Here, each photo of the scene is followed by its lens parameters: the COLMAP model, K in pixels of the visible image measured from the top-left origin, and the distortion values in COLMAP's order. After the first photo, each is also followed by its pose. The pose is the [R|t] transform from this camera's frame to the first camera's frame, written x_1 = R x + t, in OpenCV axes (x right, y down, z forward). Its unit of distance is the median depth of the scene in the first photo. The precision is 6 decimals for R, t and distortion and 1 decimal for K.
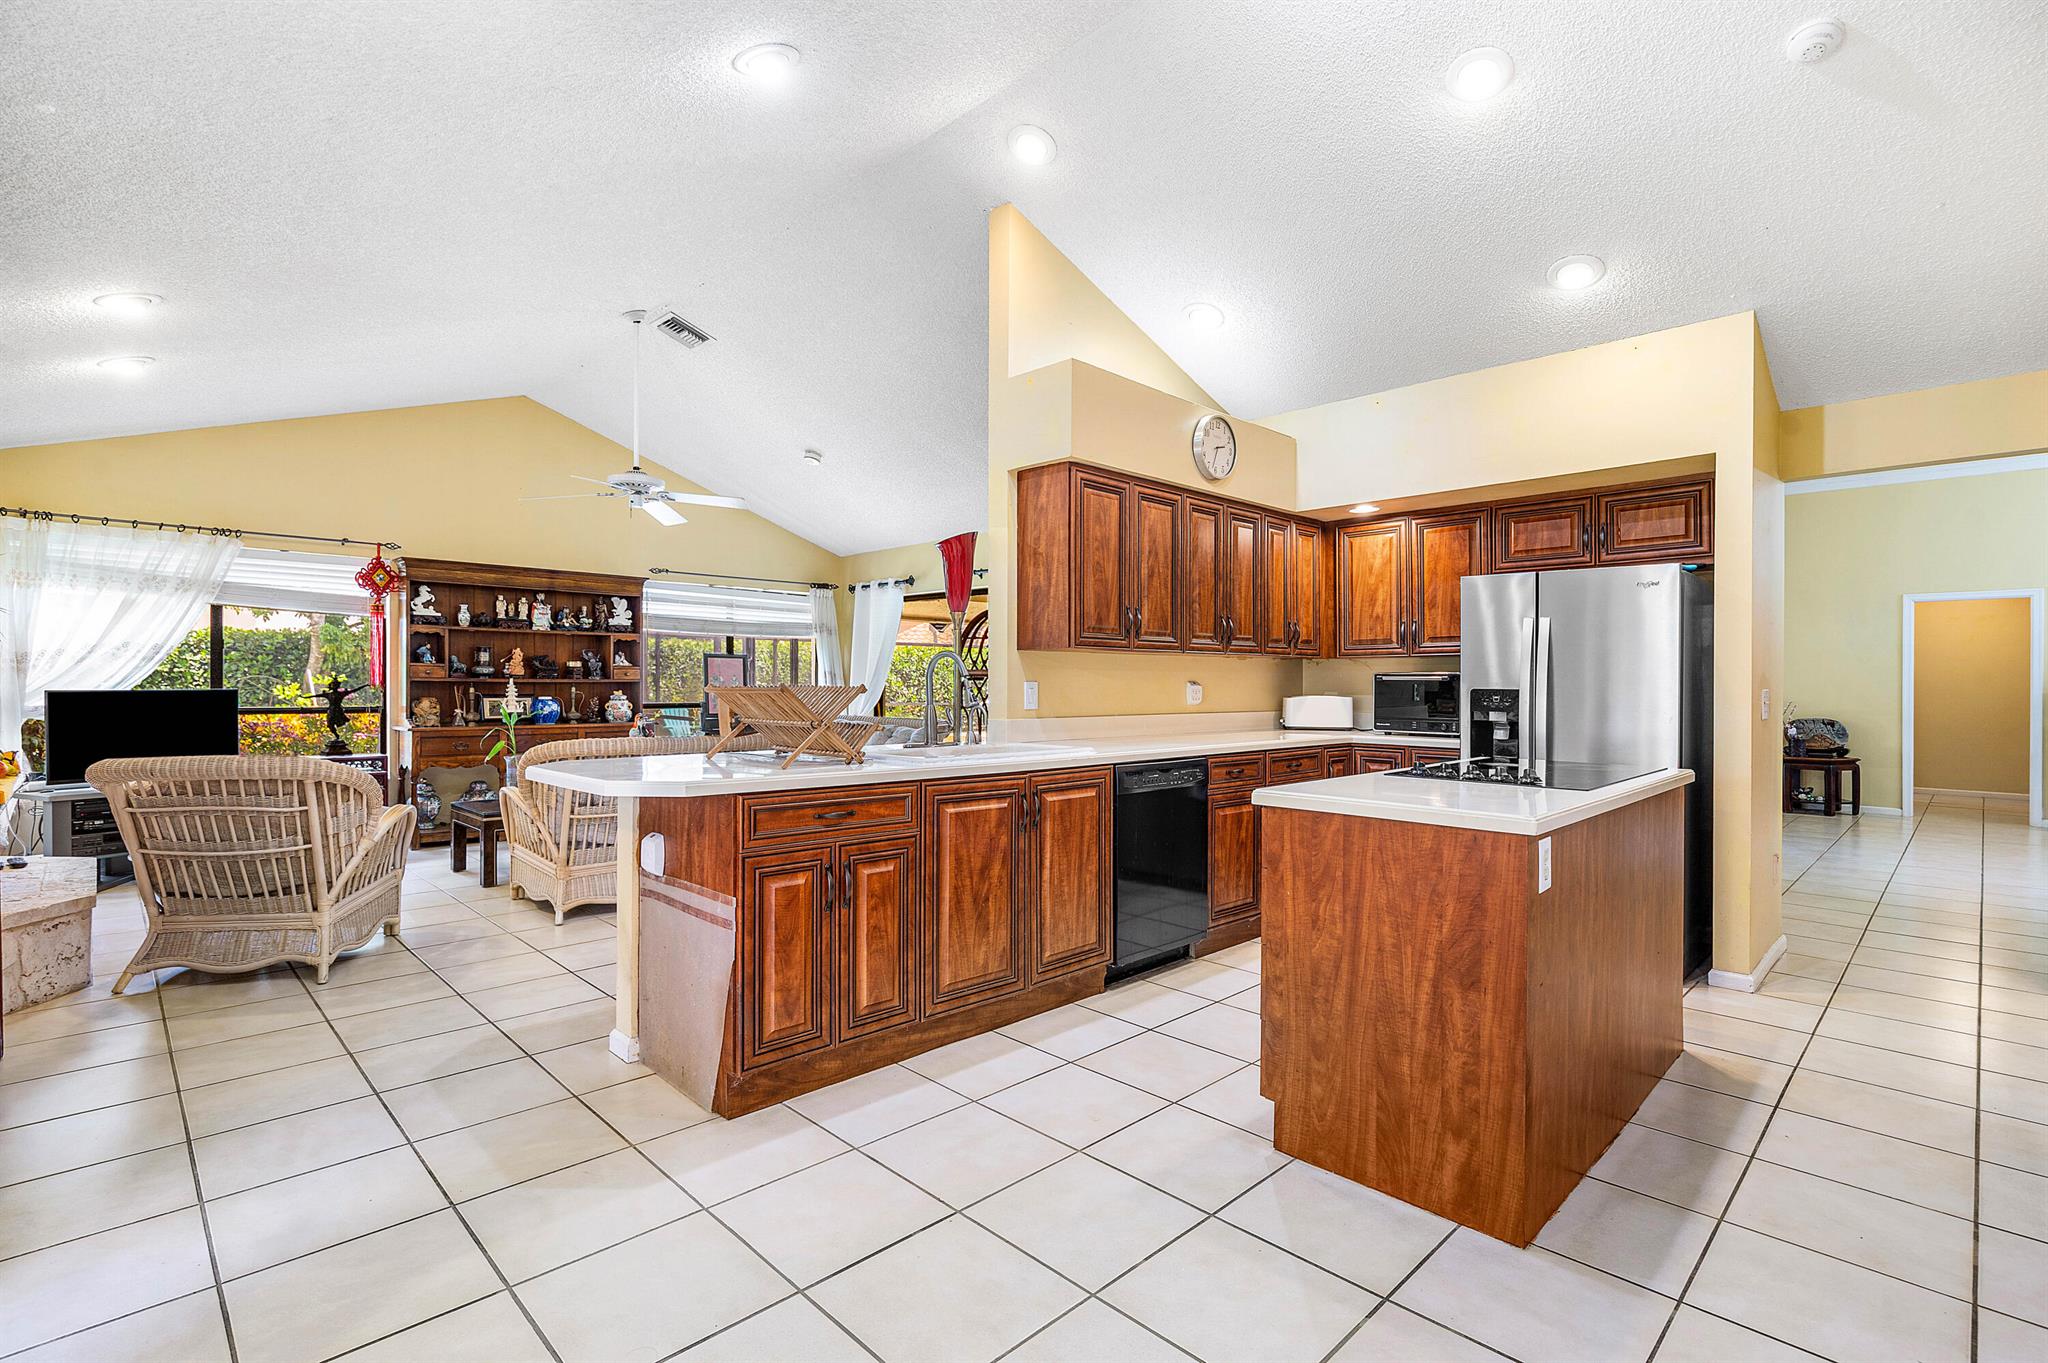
lens RADIAL K [[947.1, 0, 1038.8], [0, 947.1, 686.0], [0, 0, 1]] dist [-0.001659, 0.001130]
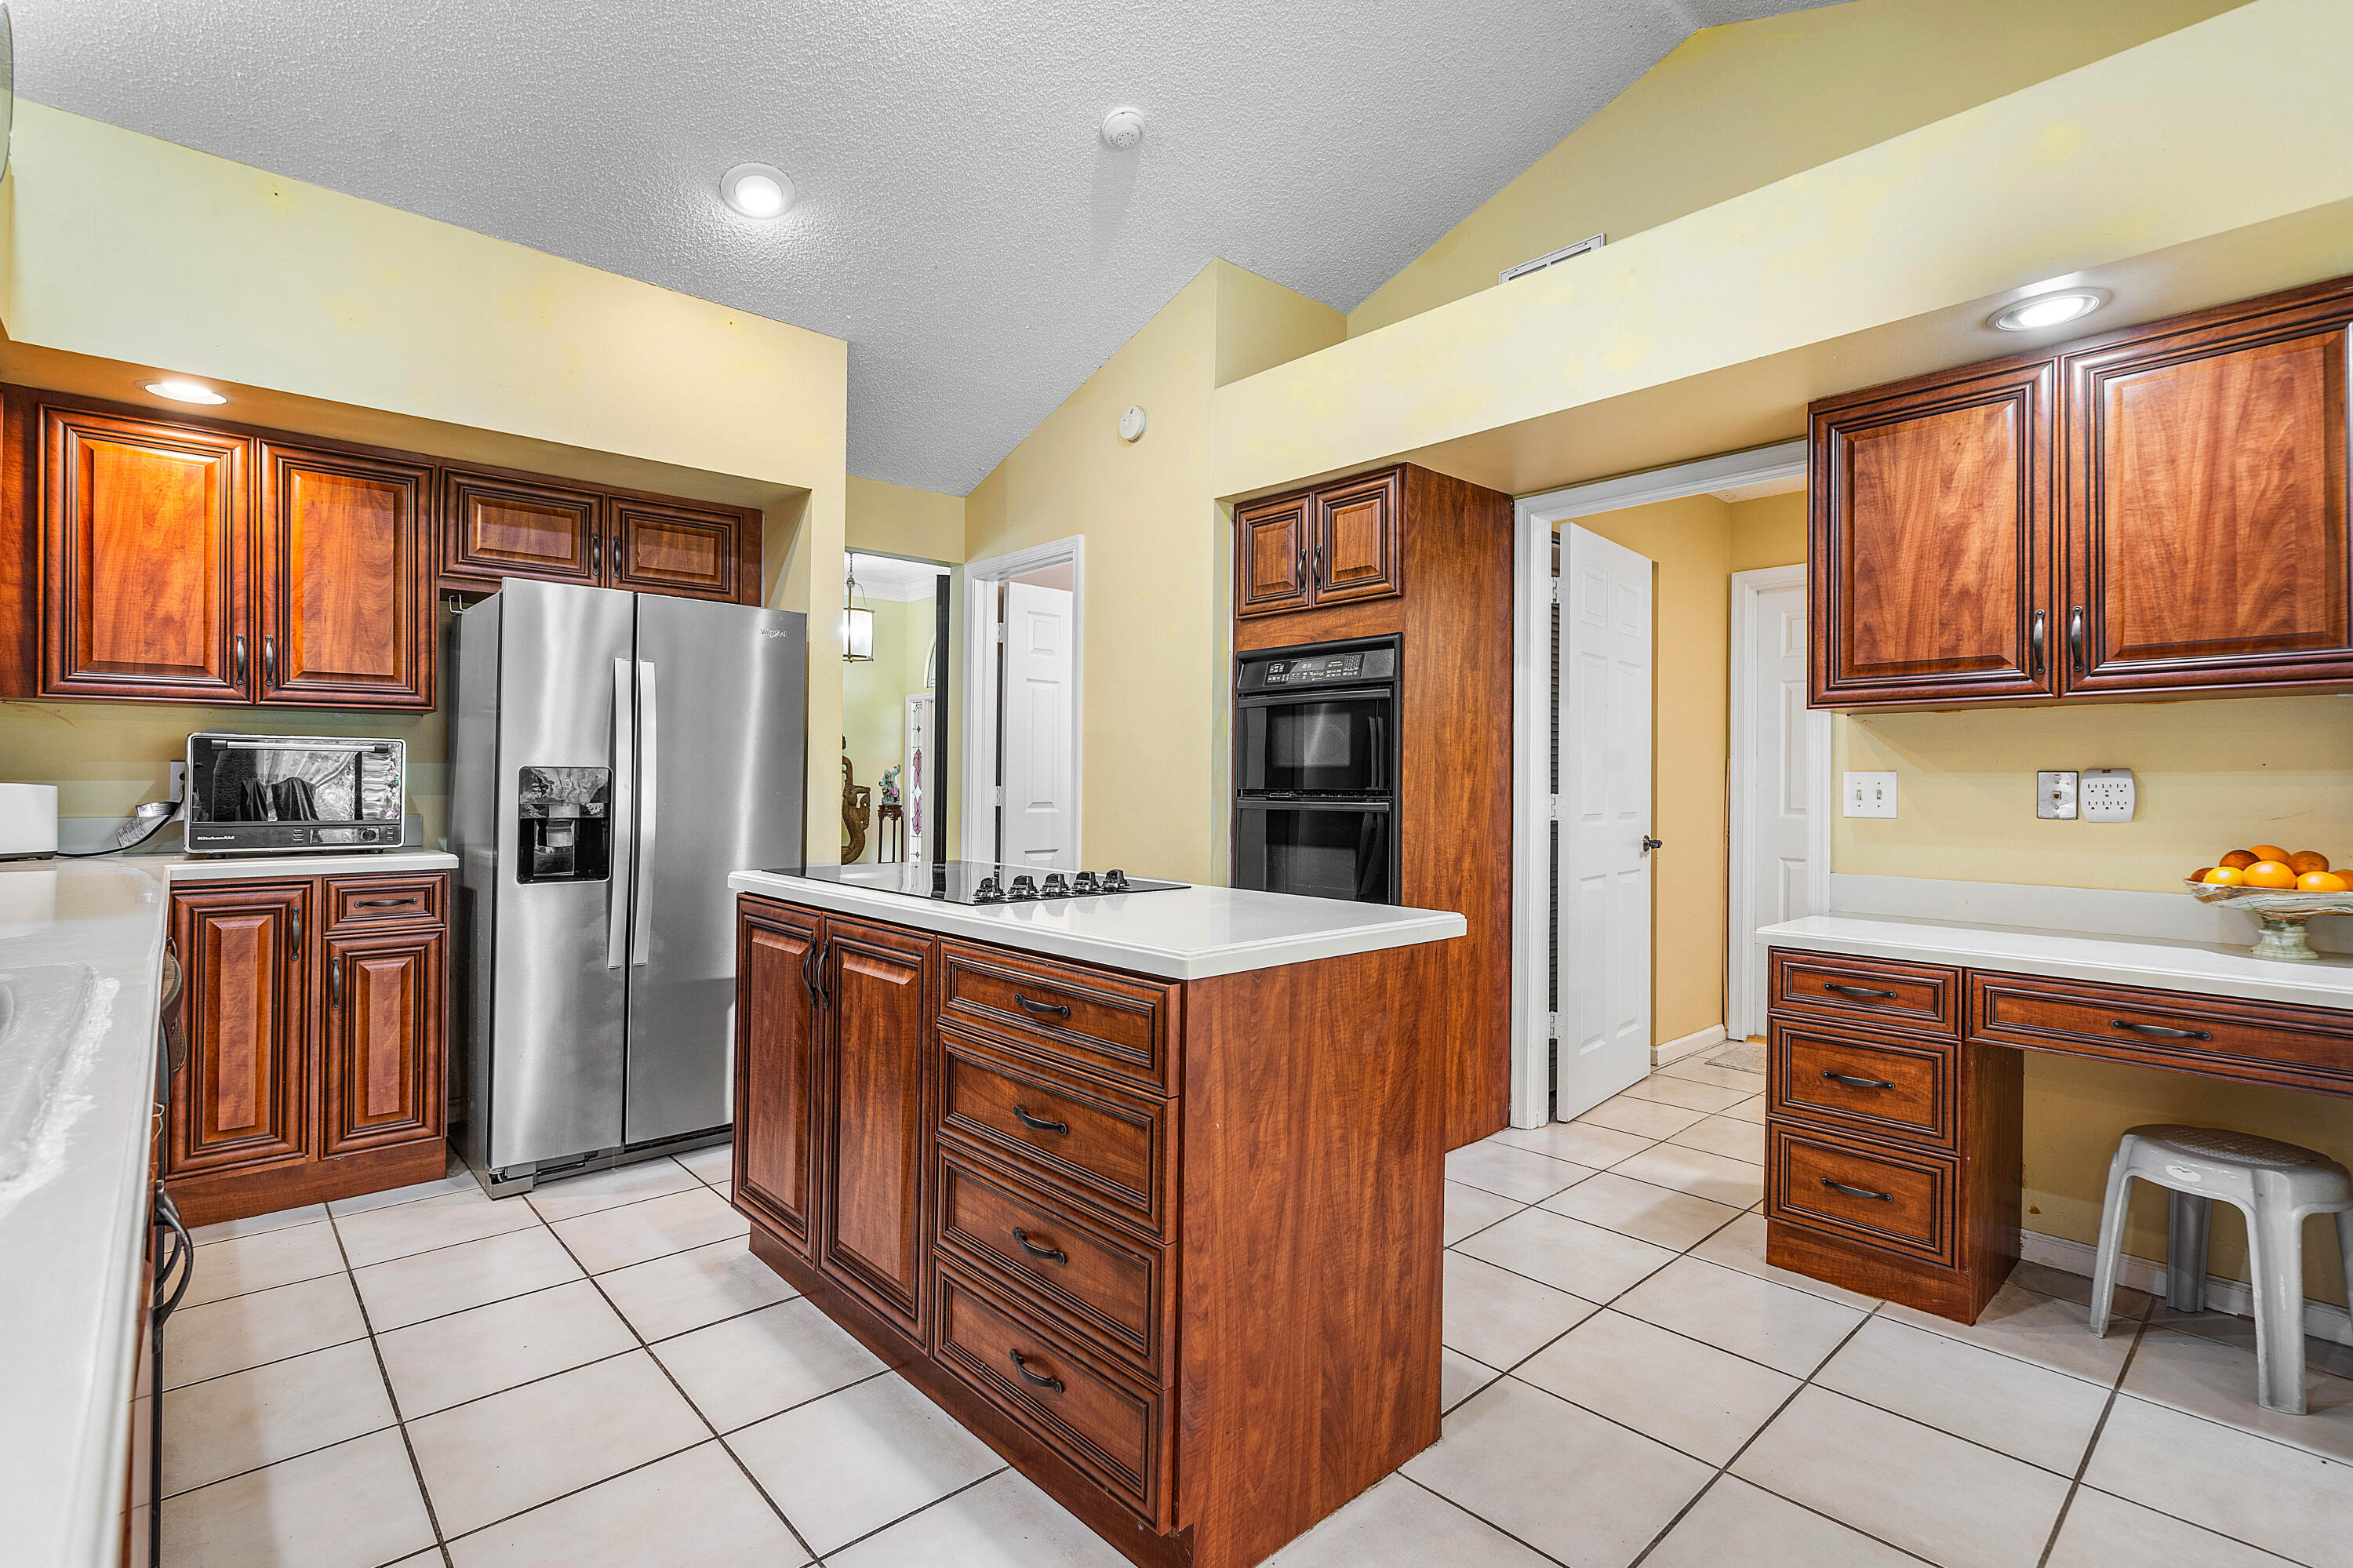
lens RADIAL K [[1088.2, 0, 1177.6], [0, 1088.2, 765.7], [0, 0, 1]] dist [-0.001659, 0.001130]
pose [[0.045433, 0.007133, 0.998942, -0.395360], [-0.001804, 0.999973, -0.007059, 0.011142], [-0.998966, -0.001481, 0.045445, 1.032796]]
